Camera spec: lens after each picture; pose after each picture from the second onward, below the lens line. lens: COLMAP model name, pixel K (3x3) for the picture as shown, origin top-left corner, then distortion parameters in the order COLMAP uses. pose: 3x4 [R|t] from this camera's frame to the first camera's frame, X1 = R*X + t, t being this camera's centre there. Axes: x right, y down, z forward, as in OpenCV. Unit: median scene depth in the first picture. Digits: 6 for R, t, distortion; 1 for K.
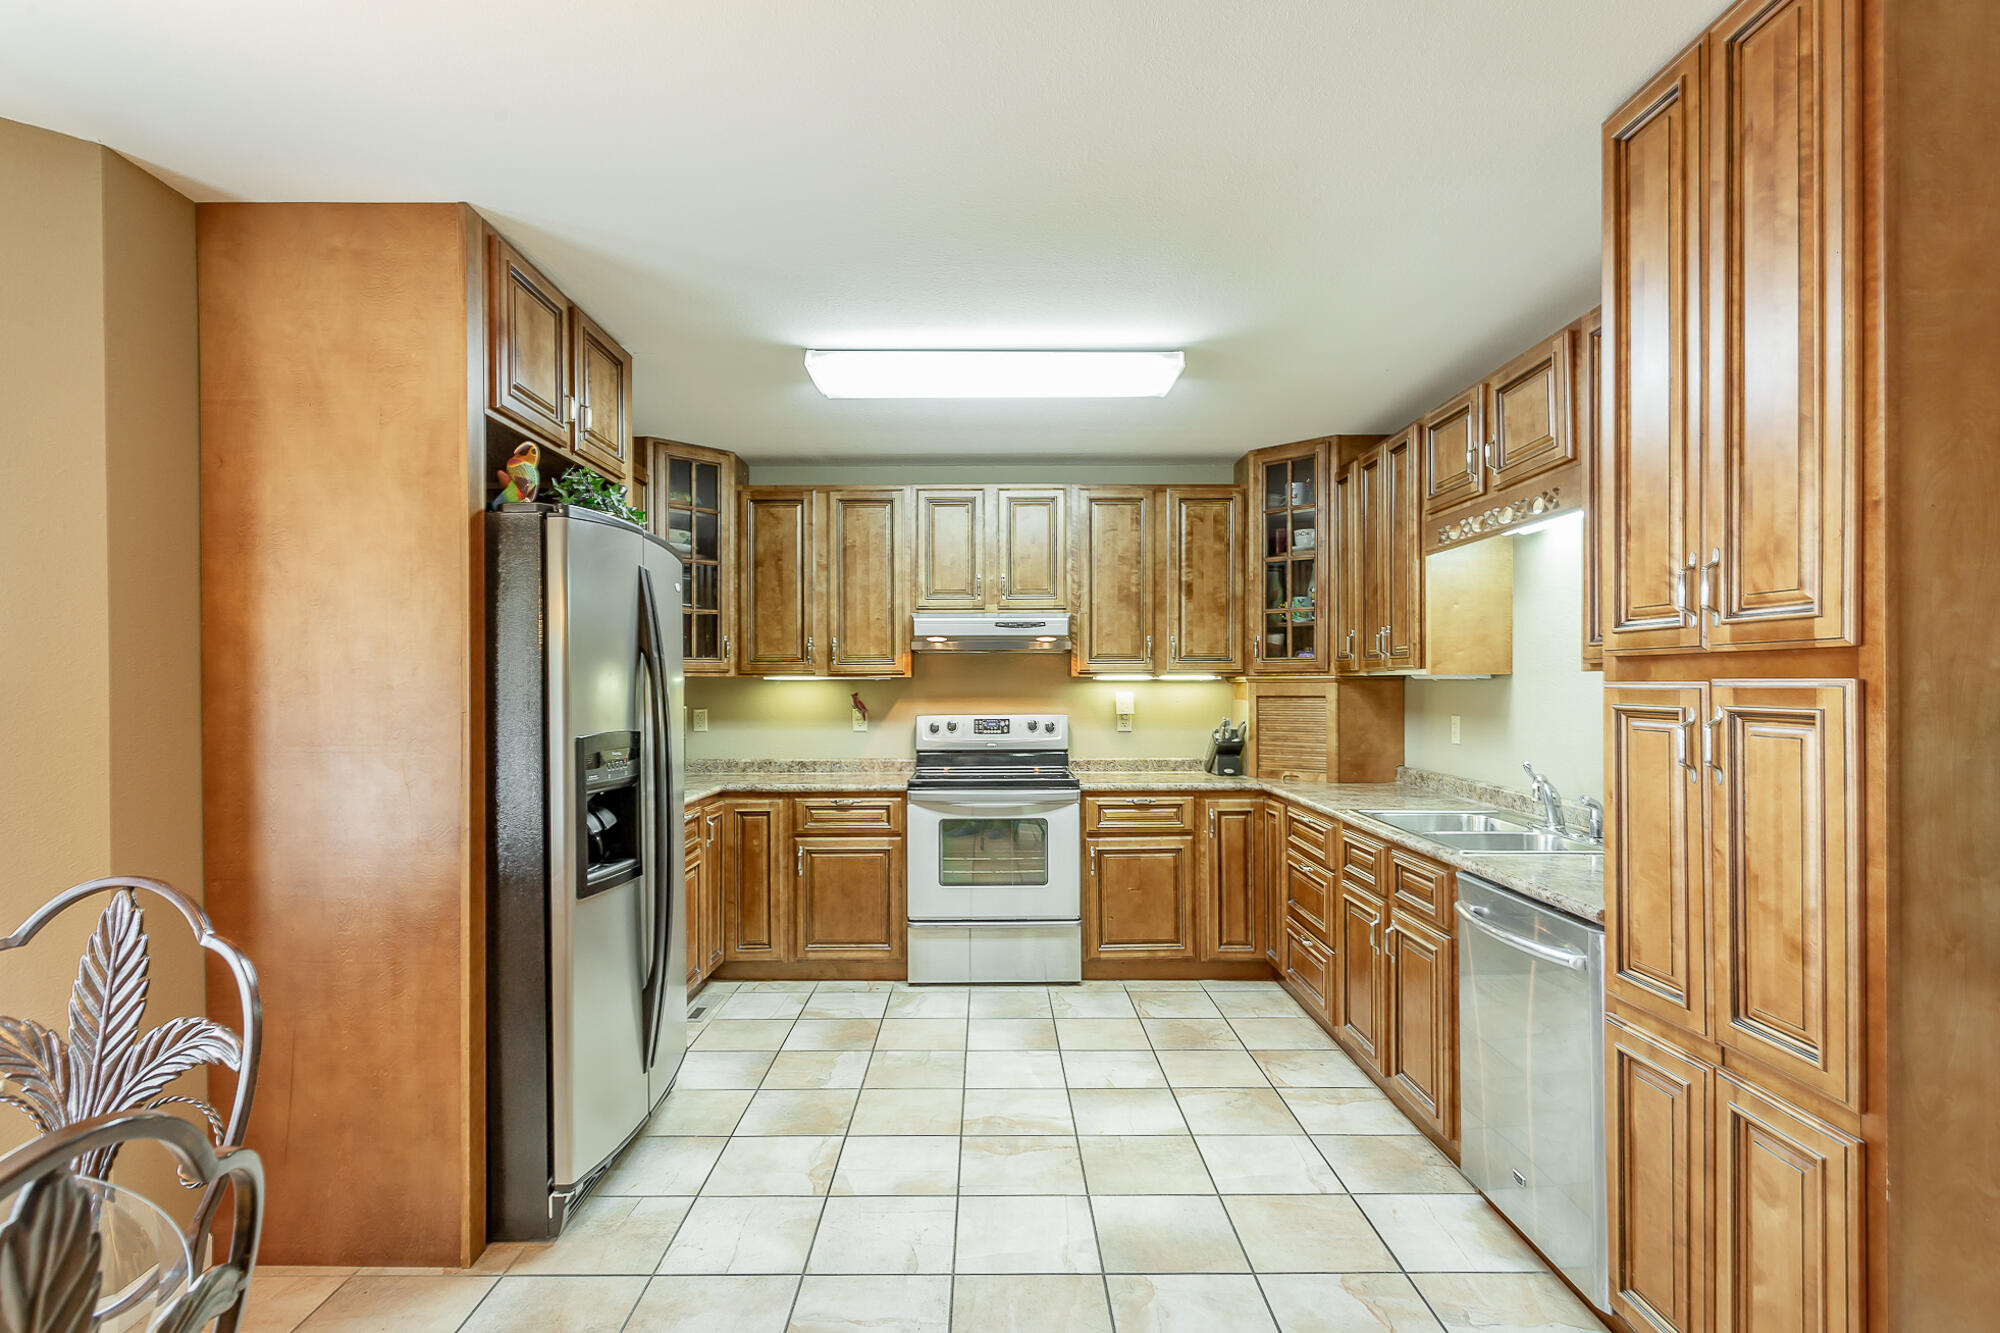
lens RADIAL K [[964.2, 0, 1000.9], [0, 964.2, 686.3], [0, 0, 1]] dist [0.001108, 0.000568]
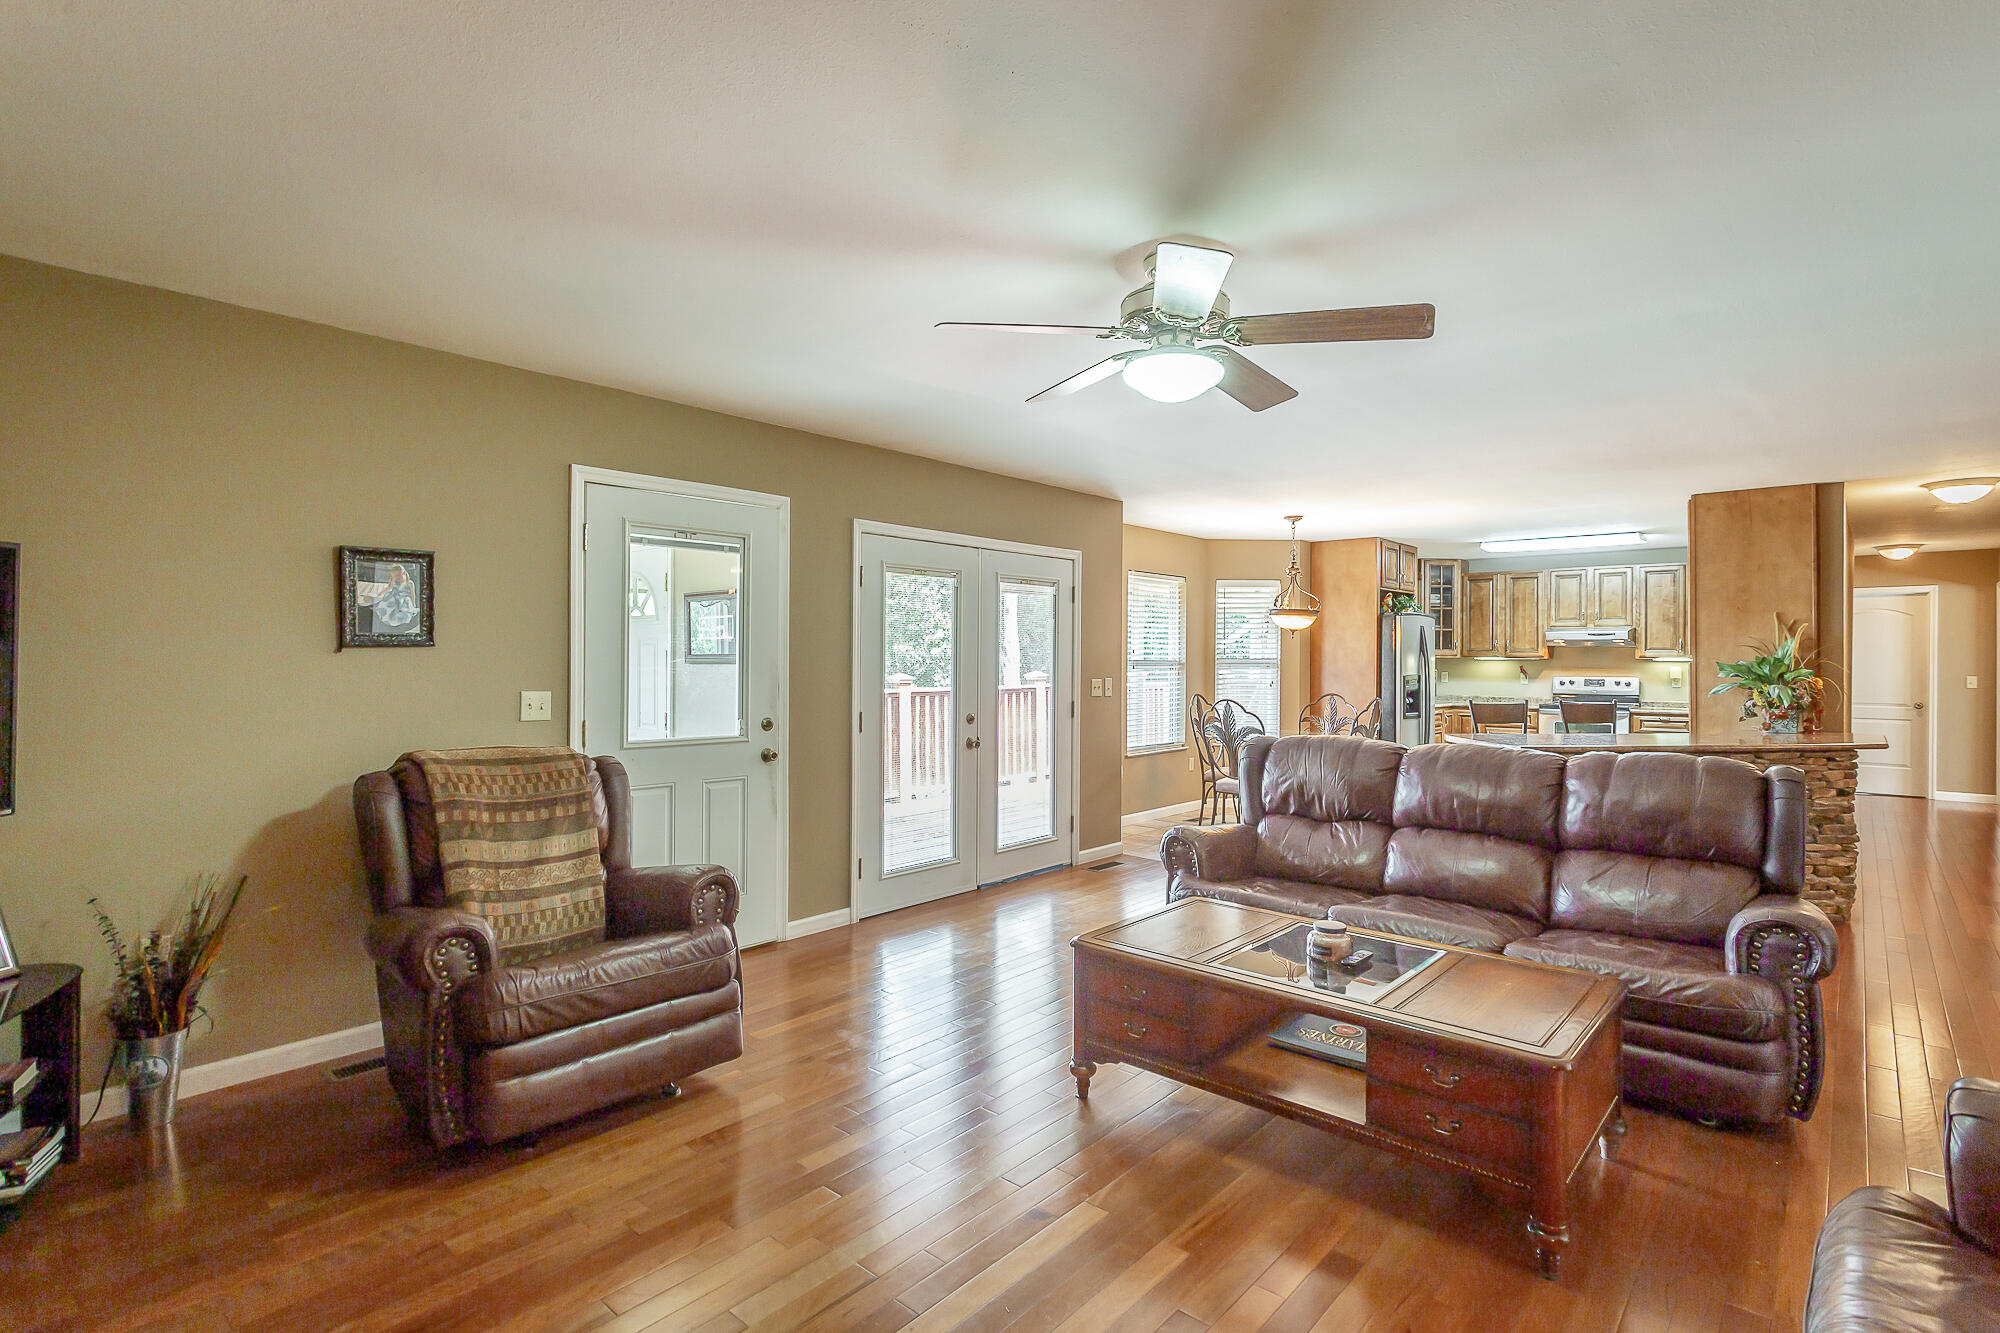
lens RADIAL K [[964.2, 0, 1012.3], [0, 964.2, 657.0], [0, 0, 1]] dist [0.001108, 0.000568]
pose [[0.736587, 0.006875, -0.676308, 0.515955], [-0.009960, 0.999950, -0.000682, 0.000740], [0.676270, 0.007238, 0.736618, -1.479242]]
